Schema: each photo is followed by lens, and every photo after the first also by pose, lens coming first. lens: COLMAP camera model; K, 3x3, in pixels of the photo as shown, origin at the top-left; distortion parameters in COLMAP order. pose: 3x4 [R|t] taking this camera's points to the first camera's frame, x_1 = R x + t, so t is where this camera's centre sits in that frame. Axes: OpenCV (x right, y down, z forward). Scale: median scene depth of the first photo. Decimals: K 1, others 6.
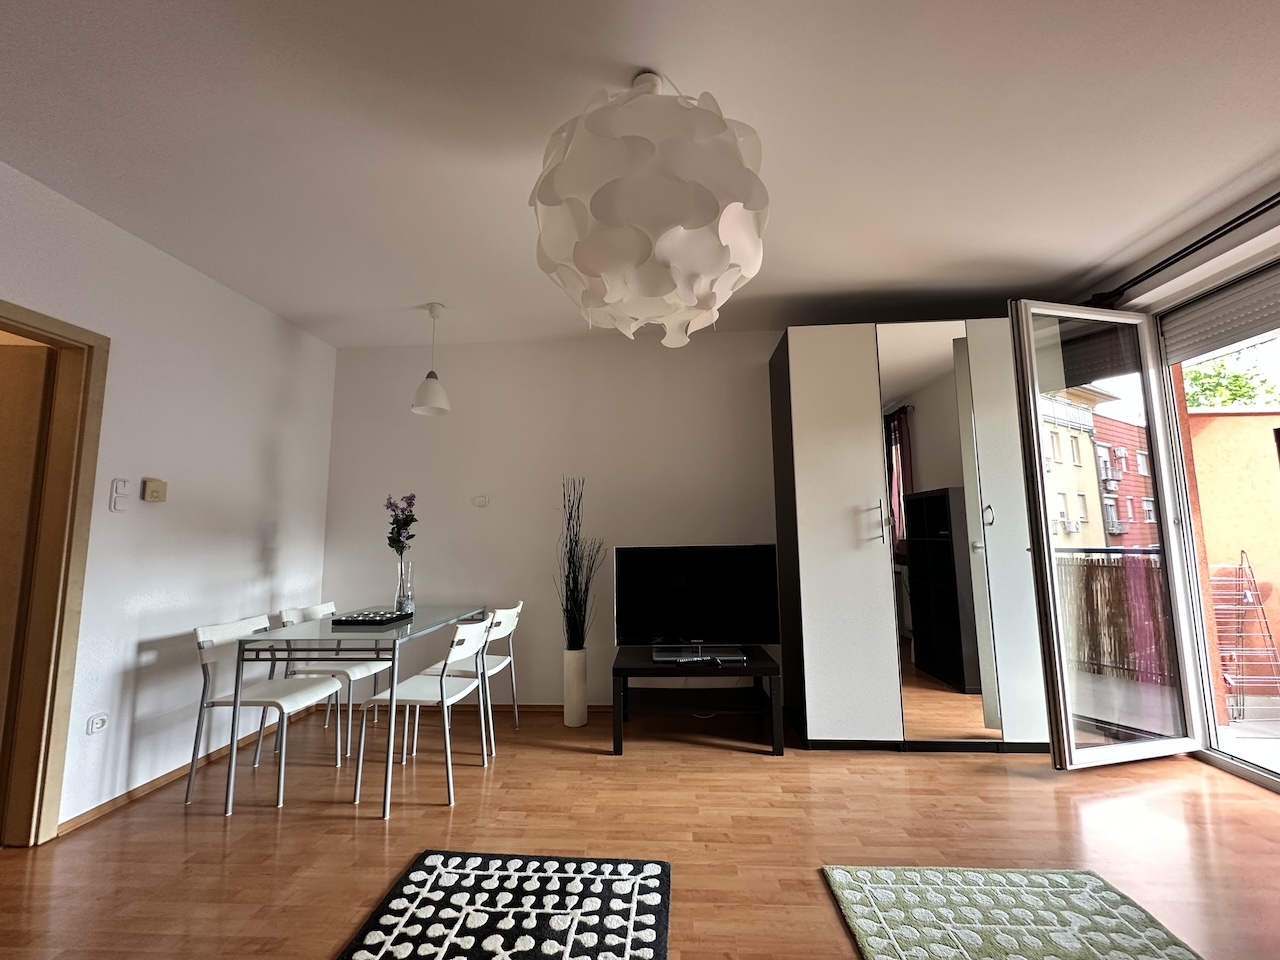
lens RADIAL K [[513.4, 0, 640.0], [0, 513.4, 480.0], [0, 0, 1]] dist [0.000285, 0.000953]
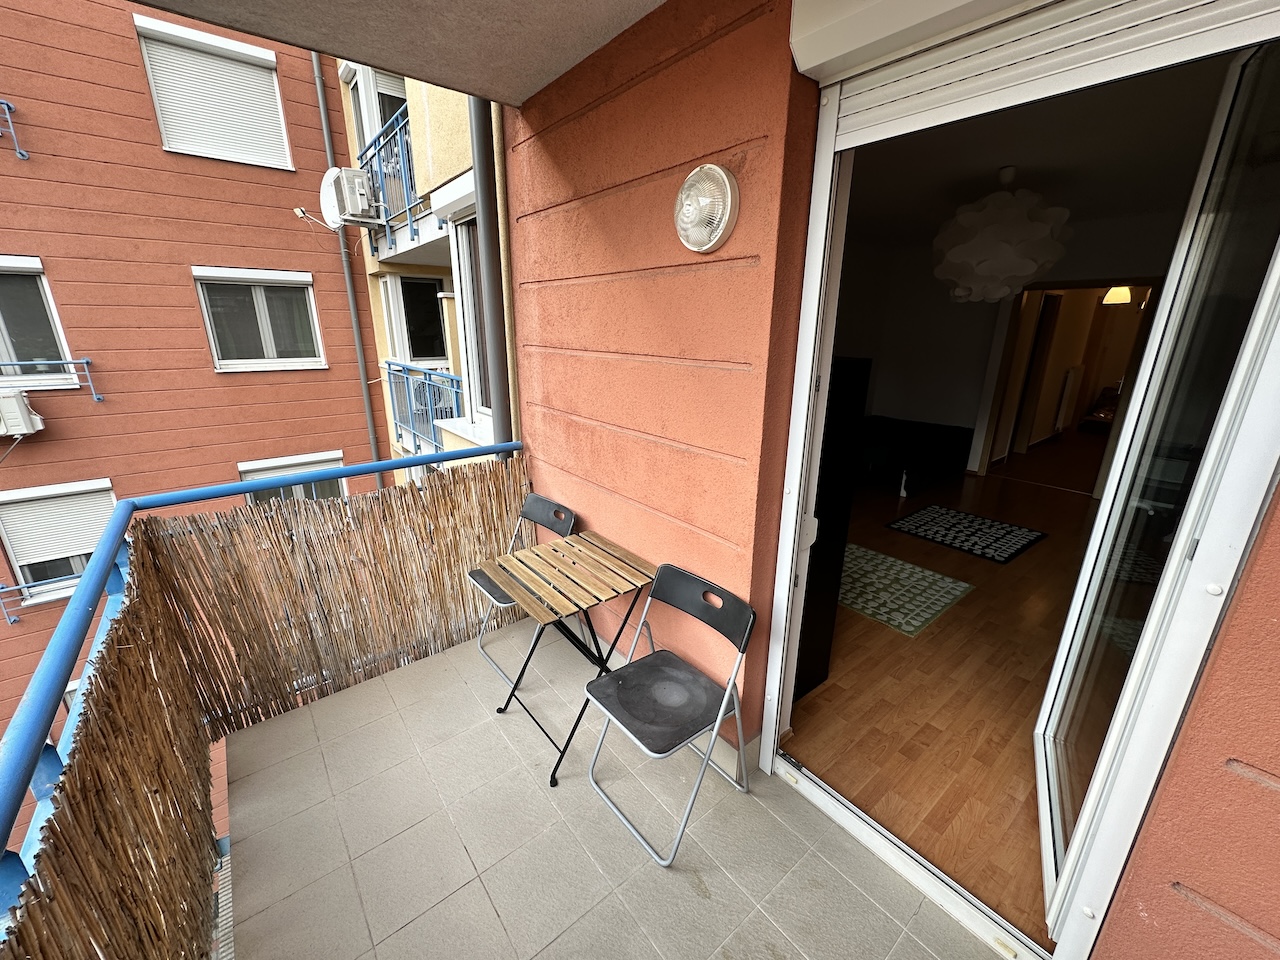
lens RADIAL K [[505.1, 0, 640.0], [0, 505.1, 480.0], [0, 0, 1]] dist [-0.000657, 0.000003]
pose [[-0.742696, 0.201262, -0.638668, 2.541218], [0.076821, 0.973075, 0.217309, -0.121554], [0.665208, 0.112331, -0.738160, 1.620255]]
